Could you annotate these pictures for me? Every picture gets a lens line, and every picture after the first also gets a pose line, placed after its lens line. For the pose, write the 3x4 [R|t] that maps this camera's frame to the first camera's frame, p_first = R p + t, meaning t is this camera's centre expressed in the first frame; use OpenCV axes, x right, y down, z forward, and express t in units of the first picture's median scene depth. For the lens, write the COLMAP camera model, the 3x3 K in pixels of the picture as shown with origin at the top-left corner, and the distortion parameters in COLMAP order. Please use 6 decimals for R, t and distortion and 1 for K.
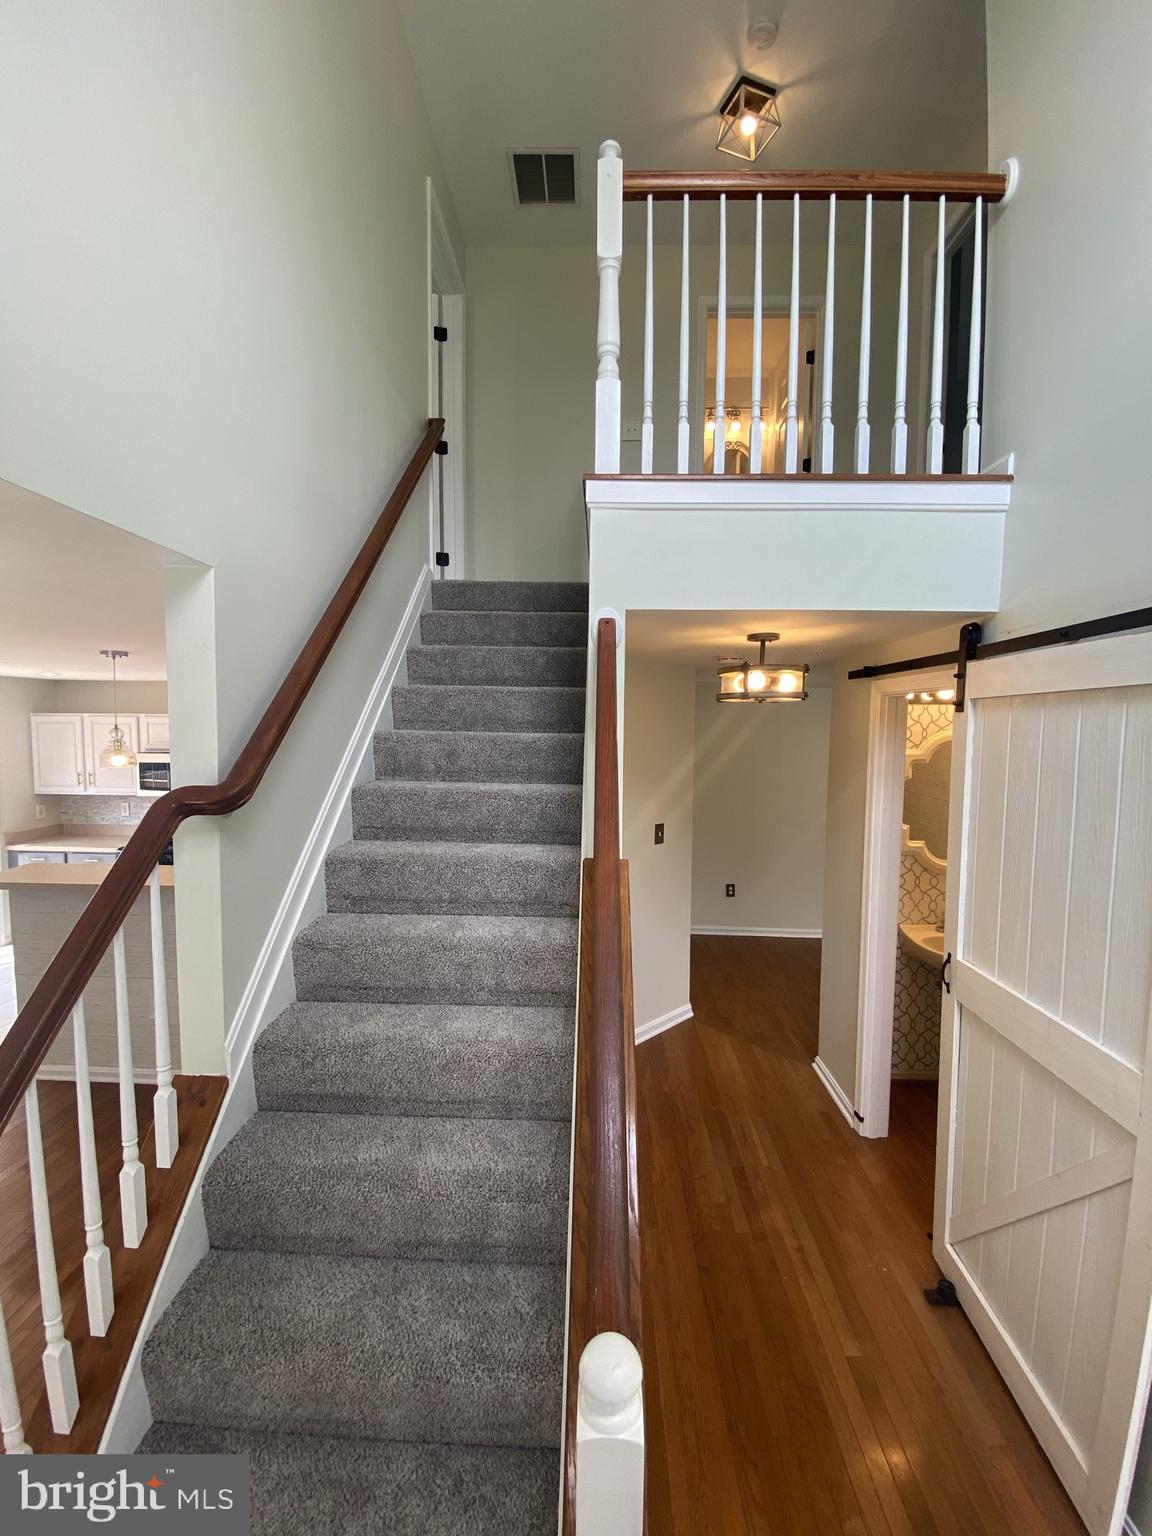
lens RADIAL K [[625.9, 0, 582.1], [0, 625.9, 763.4], [0, 0, 1]] dist [0.022466, -0.021306]
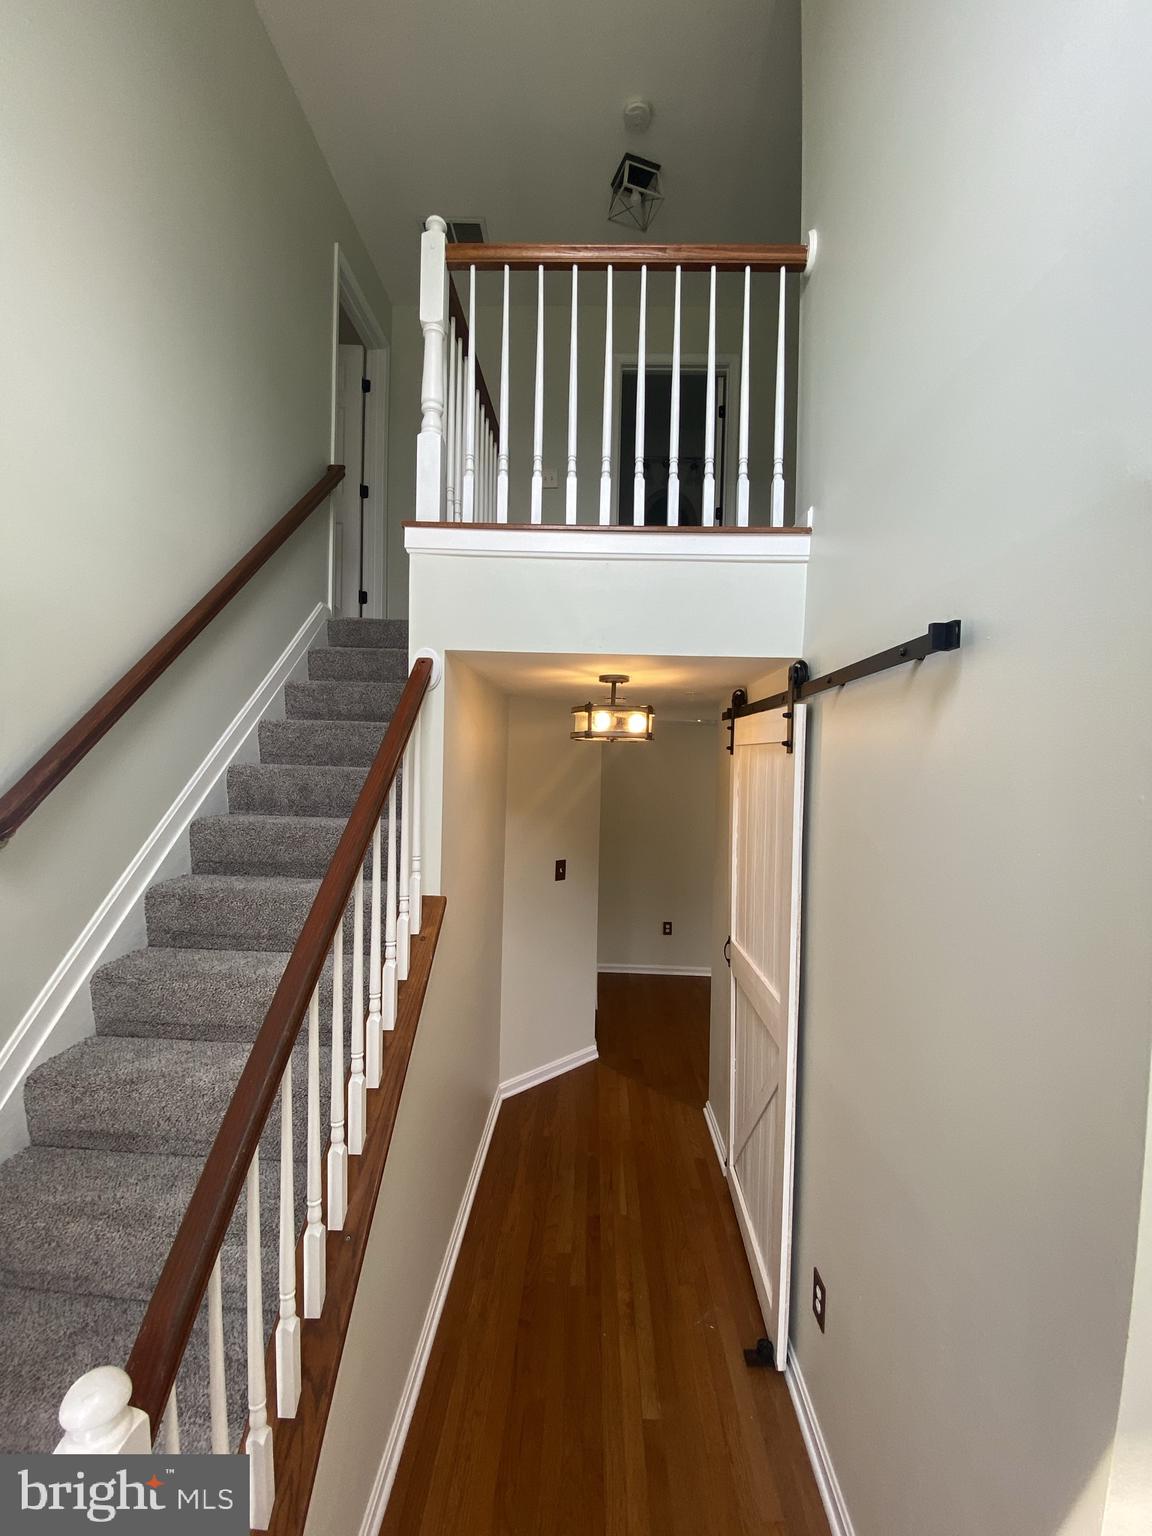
lens RADIAL K [[625.9, 0, 582.1], [0, 625.9, 763.4], [0, 0, 1]] dist [0.022466, -0.021306]
pose [[0.999917, 0.012876, 0.000920, 0.286076], [-0.012806, 0.998391, -0.055247, -0.006455], [-0.001629, 0.055230, 0.998472, -0.016147]]
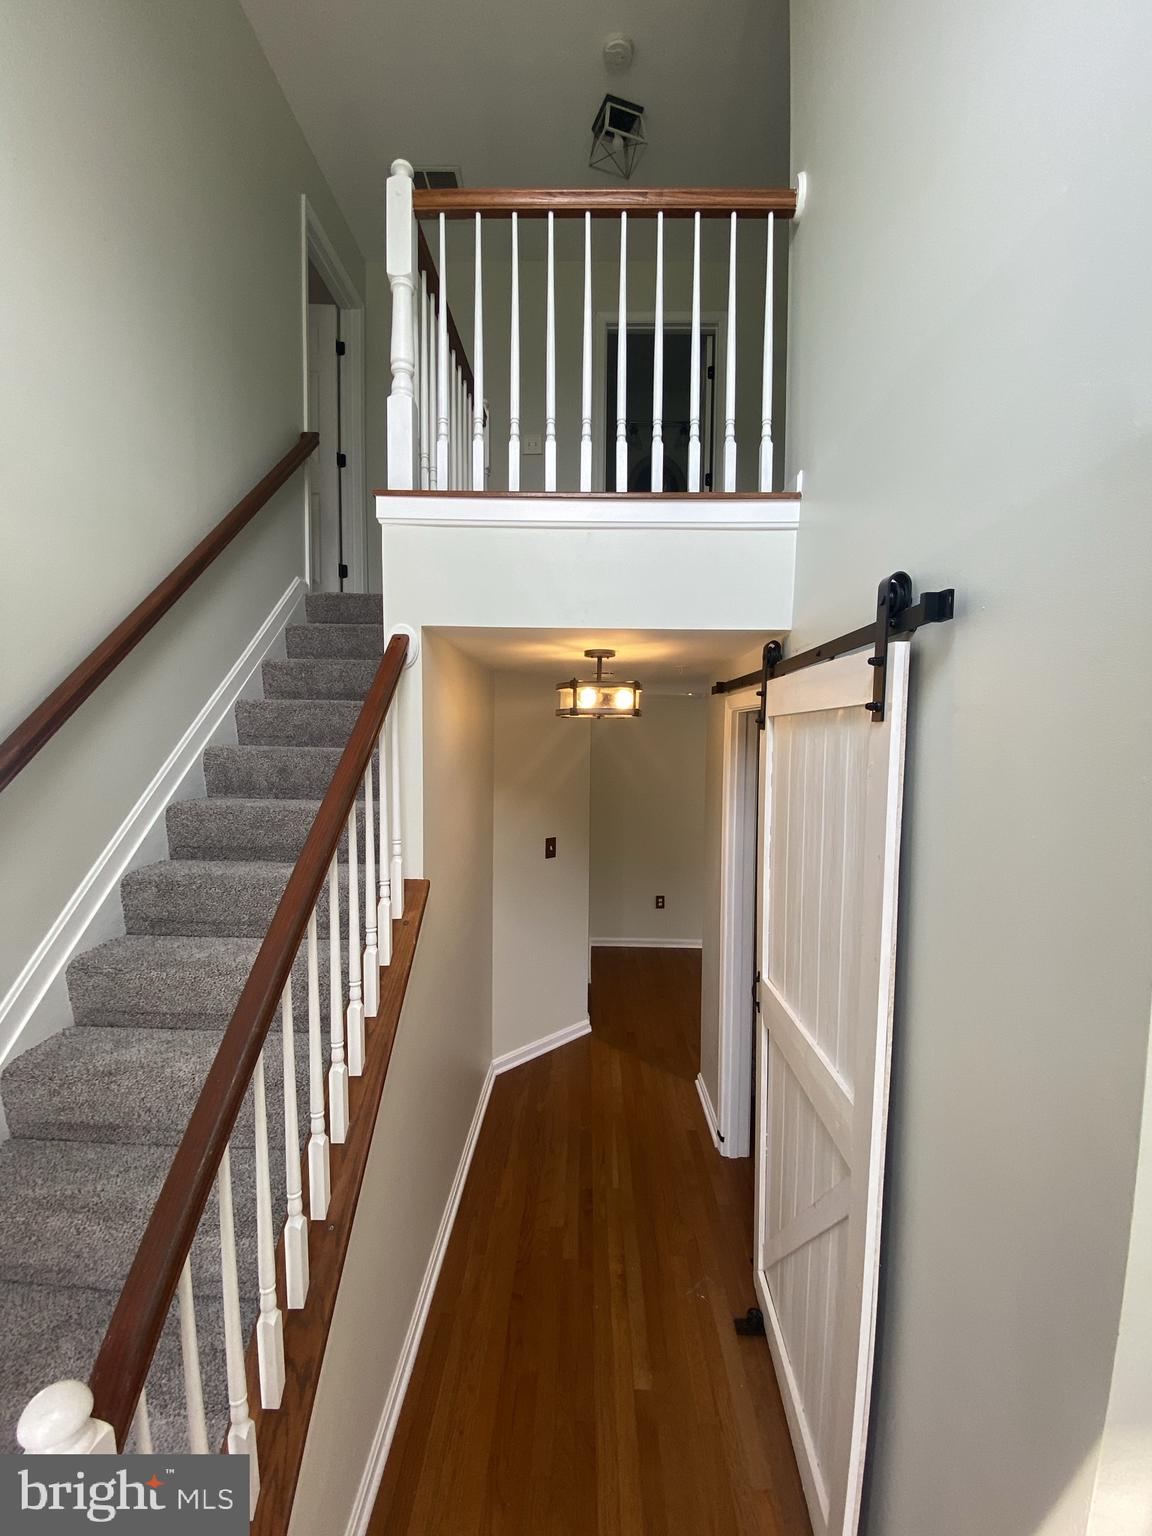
lens RADIAL K [[625.9, 0, 582.1], [0, 625.9, 763.4], [0, 0, 1]] dist [0.022466, -0.021306]
pose [[0.999944, -0.001265, 0.010516, 0.301503], [0.001406, 0.999909, -0.013417, -0.014929], [-0.010498, 0.013431, 0.999855, 0.009431]]
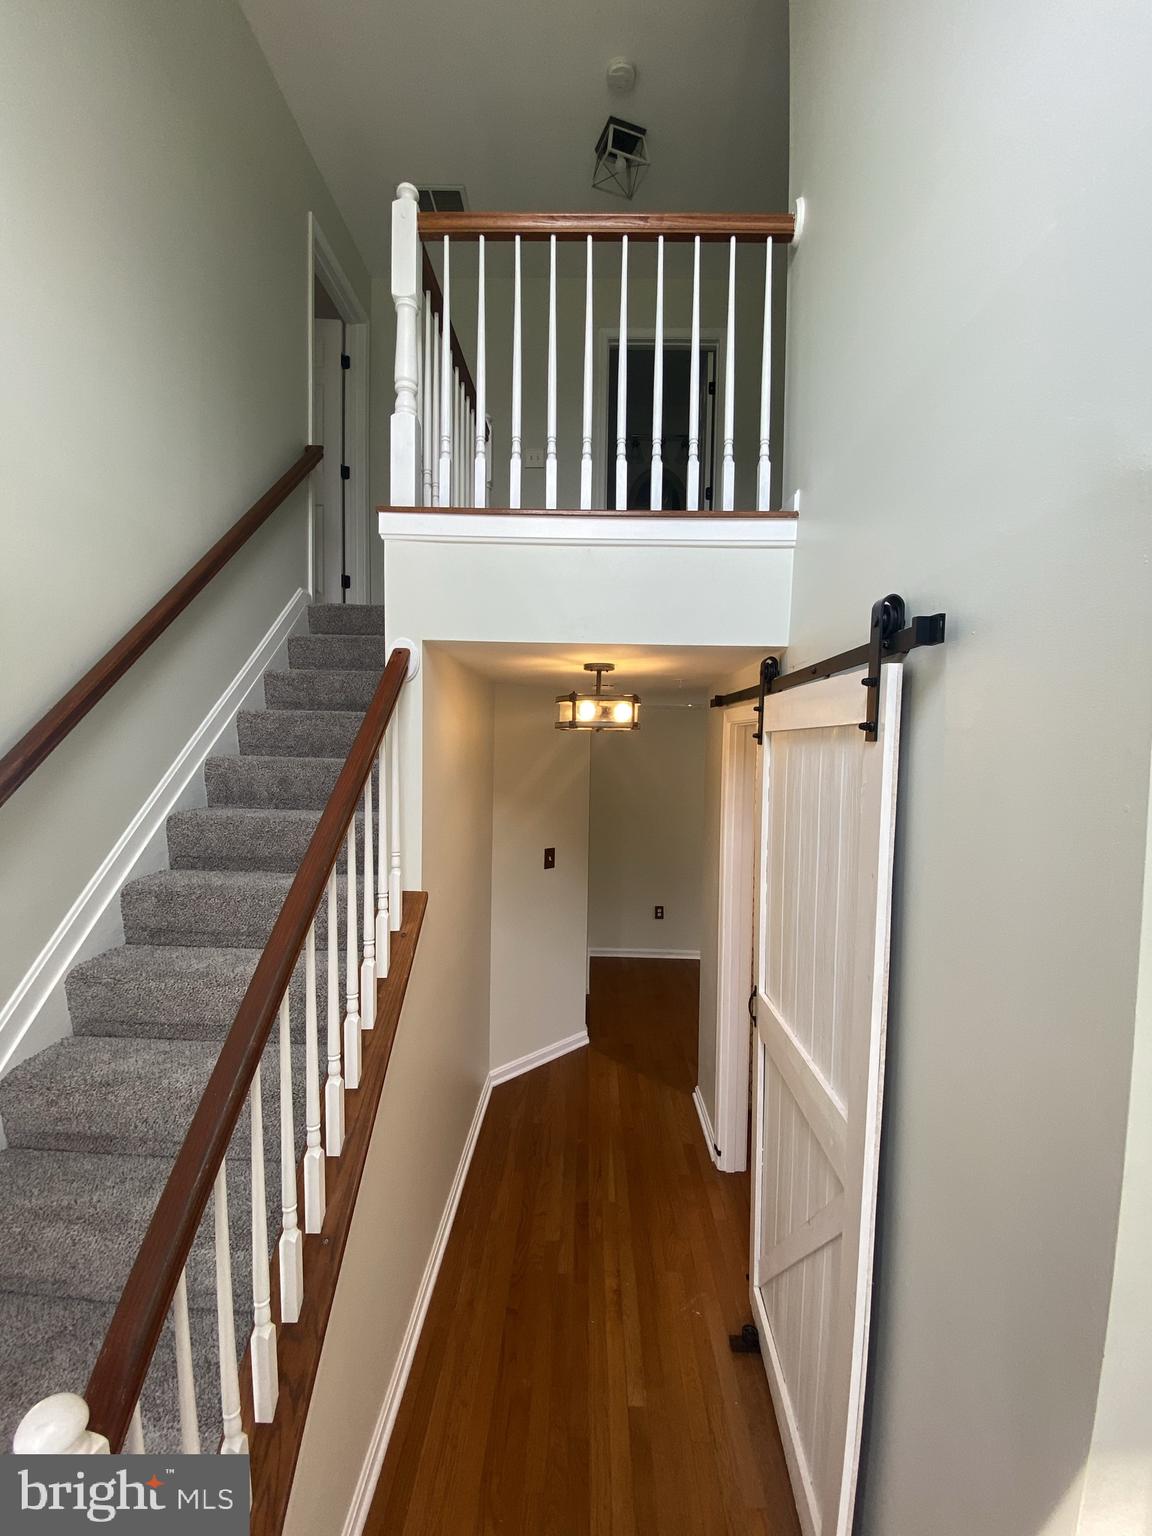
lens RADIAL K [[625.9, 0, 582.1], [0, 625.9, 763.4], [0, 0, 1]] dist [0.022466, -0.021306]
pose [[0.999940, 0.005648, 0.009369, 0.305078], [-0.005405, 0.999652, -0.025825, -0.023968], [-0.009512, 0.025773, 0.999623, 0.002007]]
